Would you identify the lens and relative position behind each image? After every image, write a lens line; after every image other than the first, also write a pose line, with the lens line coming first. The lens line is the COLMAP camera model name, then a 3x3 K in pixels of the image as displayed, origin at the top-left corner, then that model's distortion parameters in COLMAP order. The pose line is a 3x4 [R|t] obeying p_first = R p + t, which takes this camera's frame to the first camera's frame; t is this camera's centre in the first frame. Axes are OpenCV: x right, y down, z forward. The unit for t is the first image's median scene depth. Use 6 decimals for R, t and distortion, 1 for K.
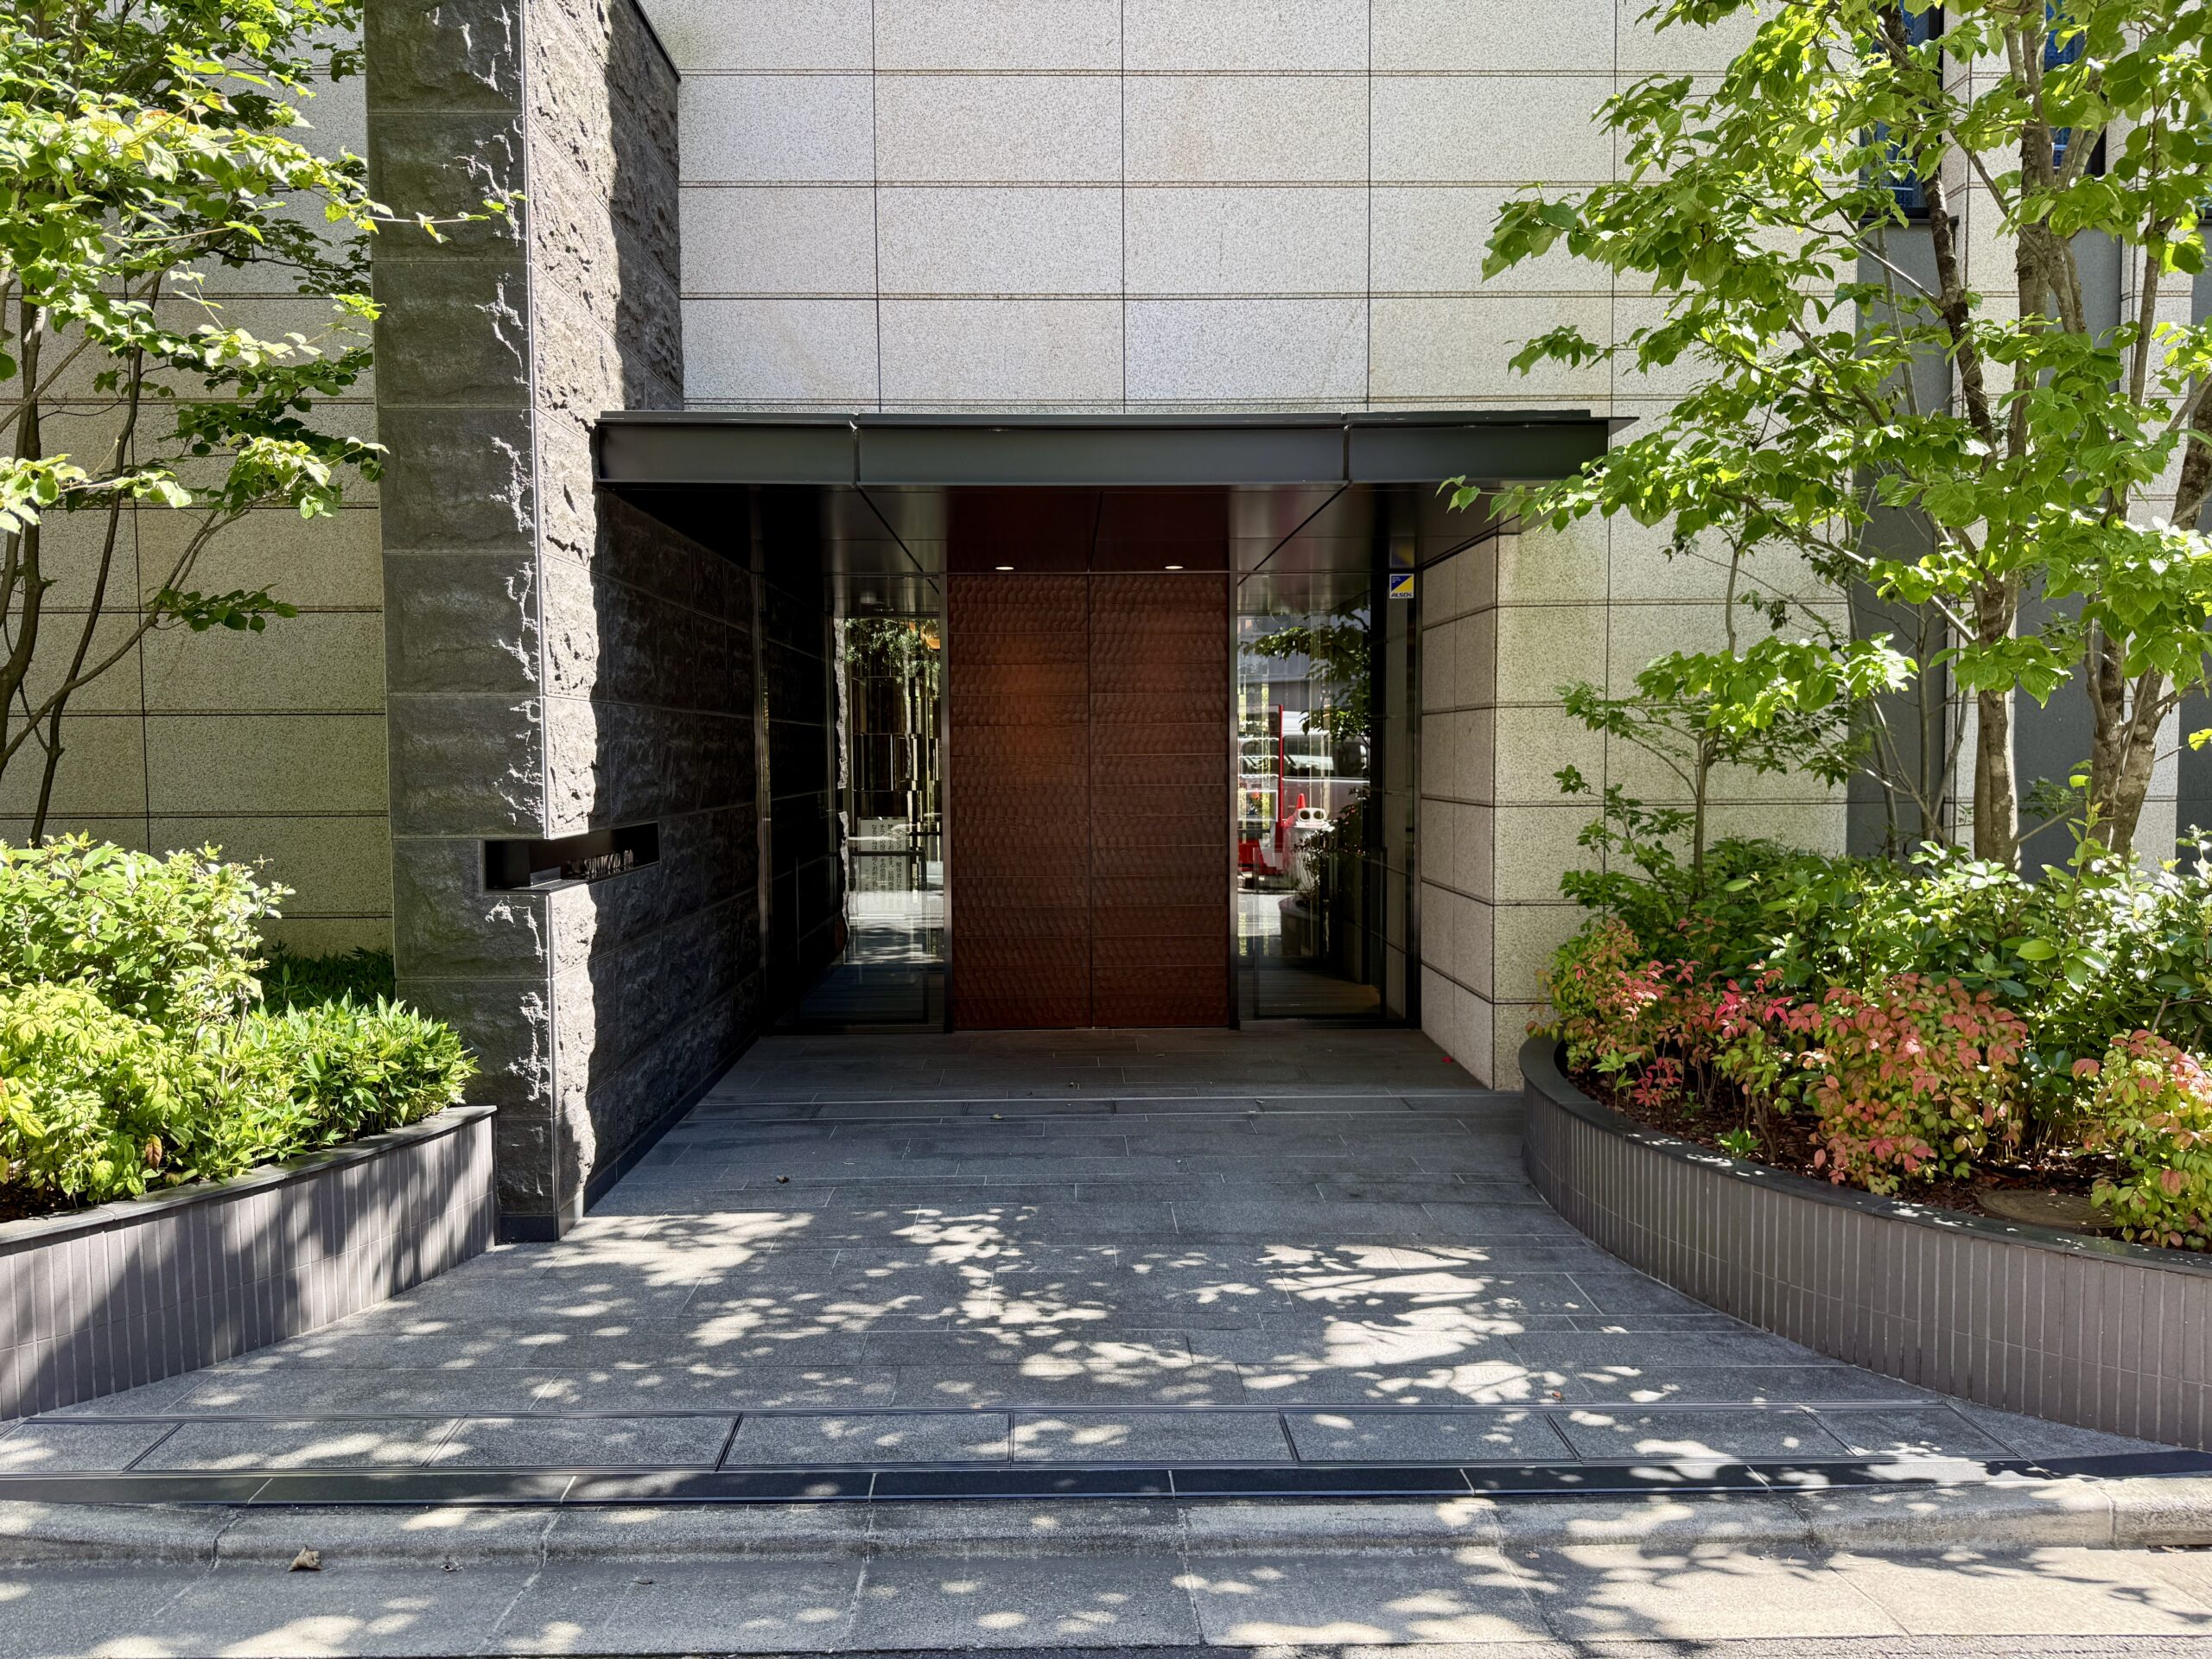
lens RADIAL K [[1583.9, 0, 1083.2], [0, 1583.9, 833.0], [0, 0, 1]] dist [0.028901, -0.030472]
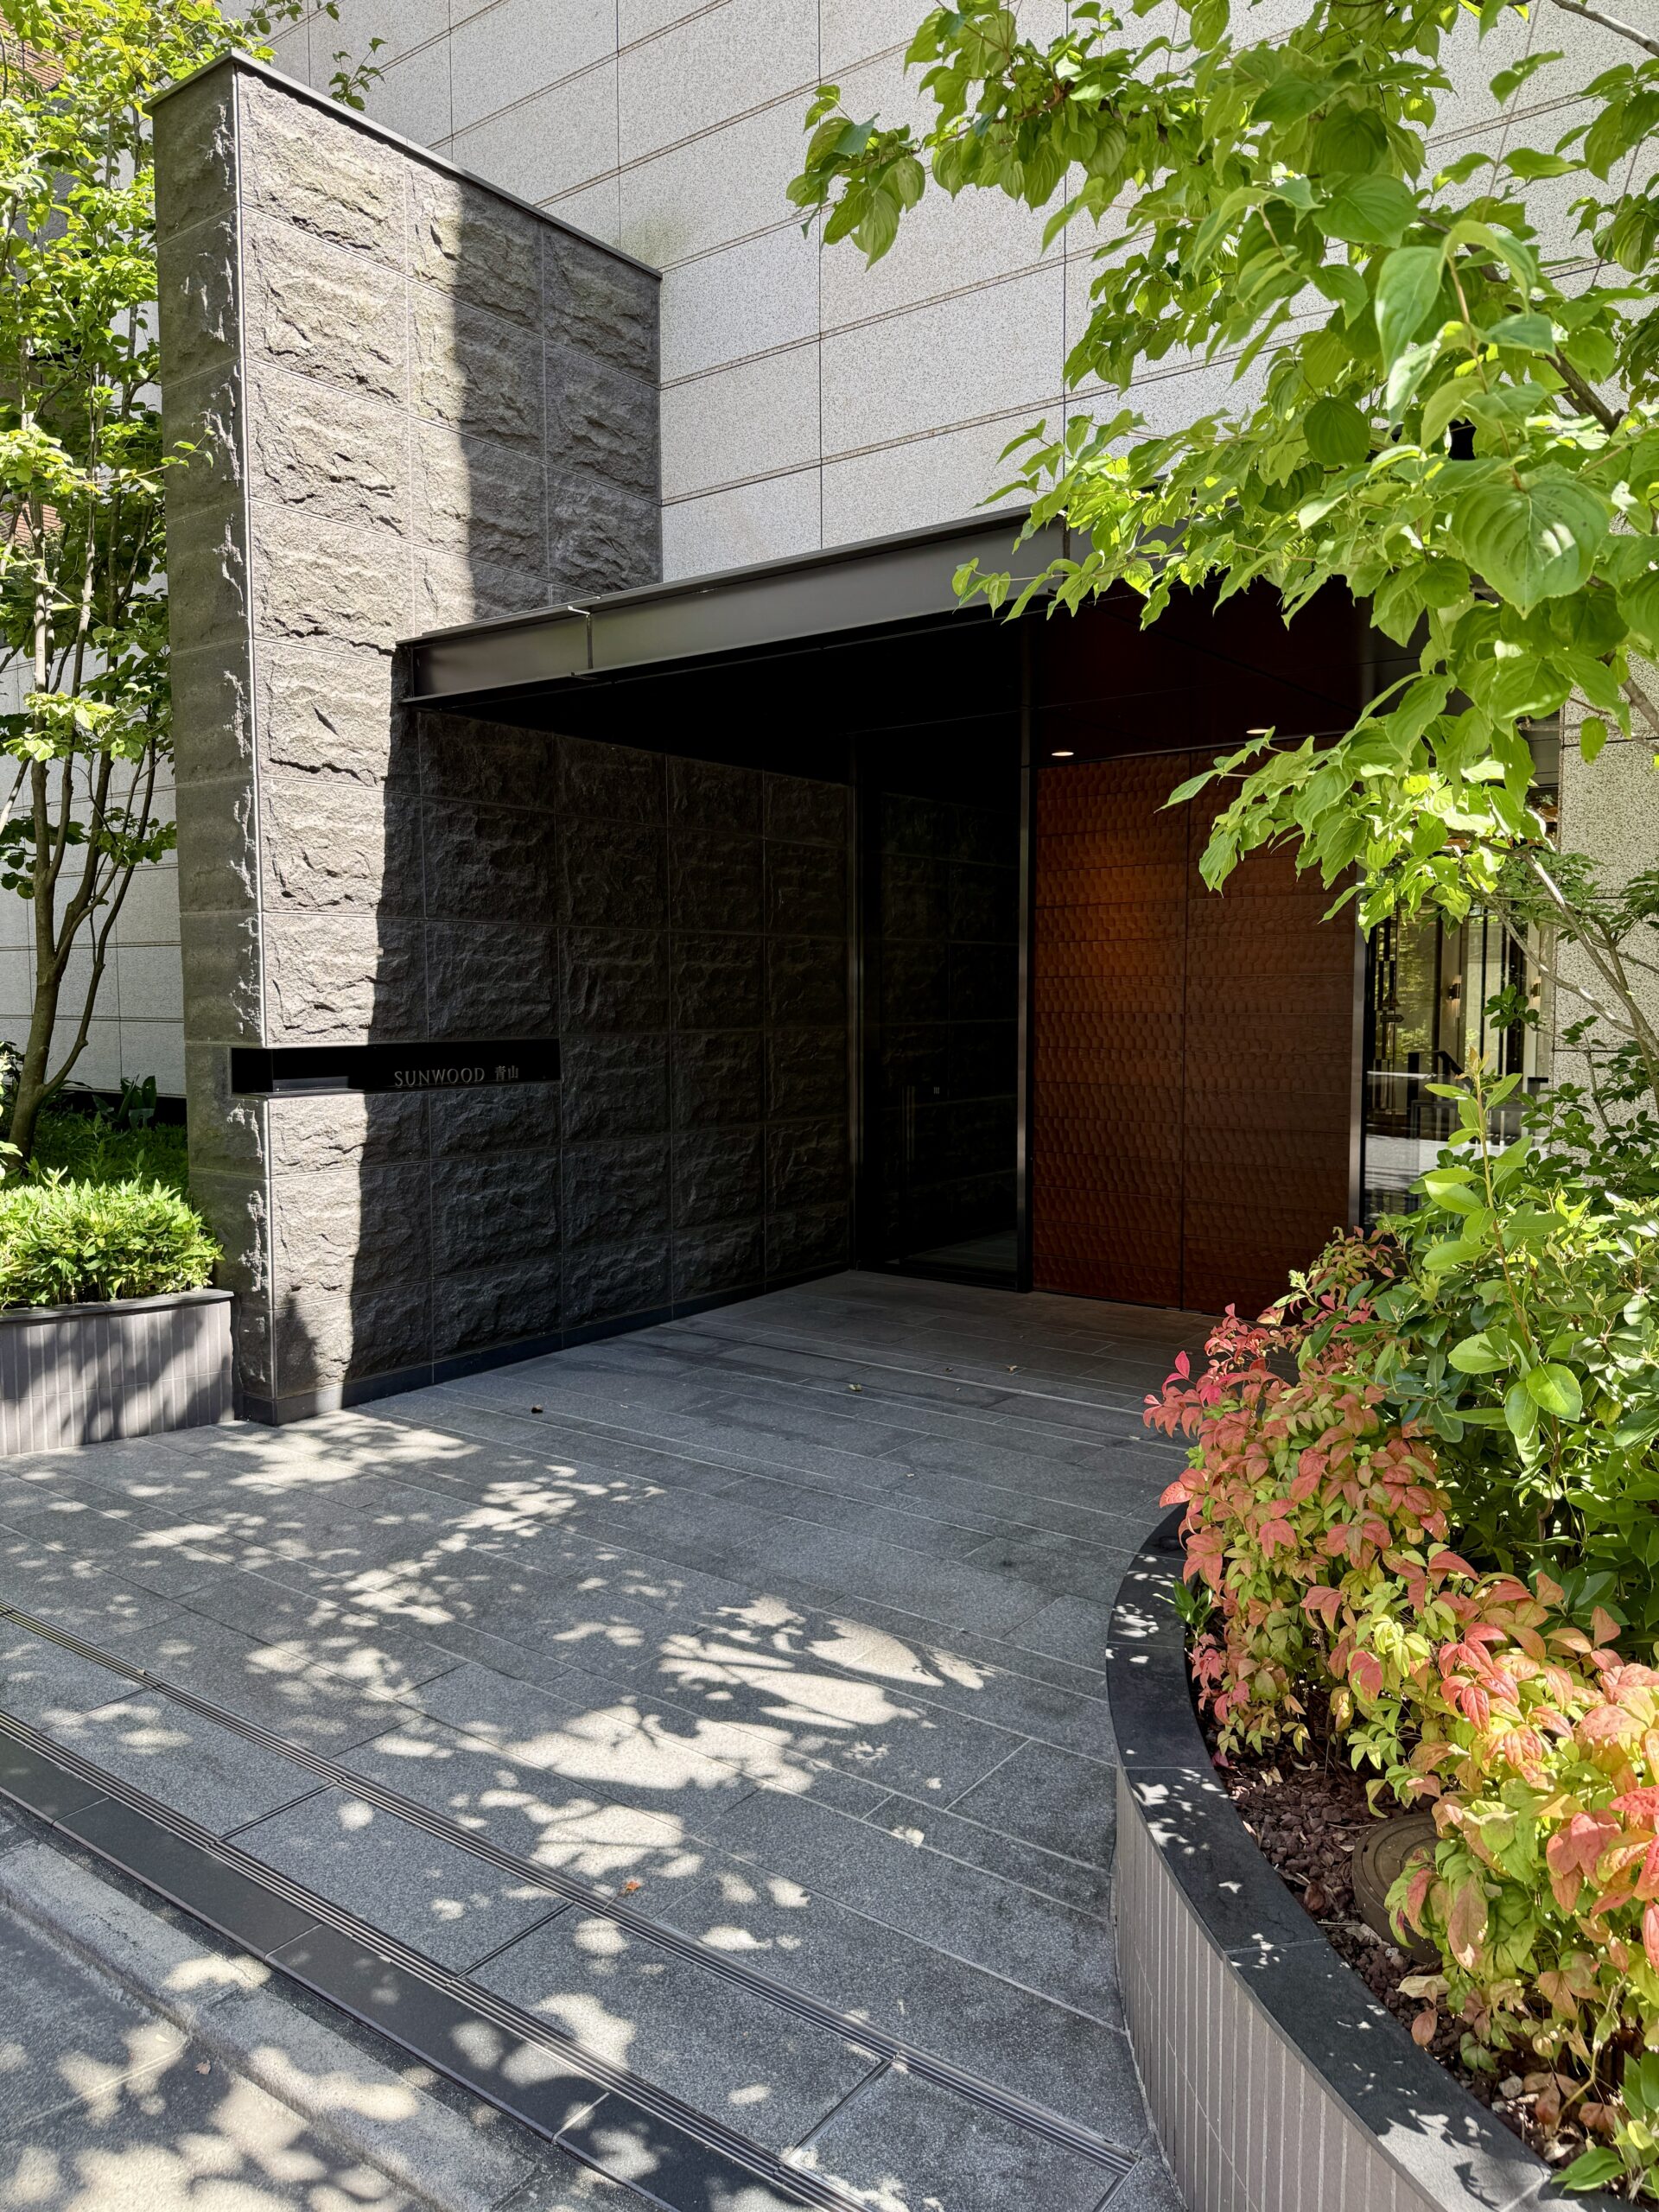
lens RADIAL K [[1583.9, 0, 832.0], [0, 1583.9, 1094.7], [0, 0, 1]] dist [0.028901, -0.030472]
pose [[0.780858, 0.048414, -0.622830, 0.636442], [-0.036392, 0.998825, 0.032015, -0.012970], [0.623648, -0.002333, 0.781702, 0.421518]]
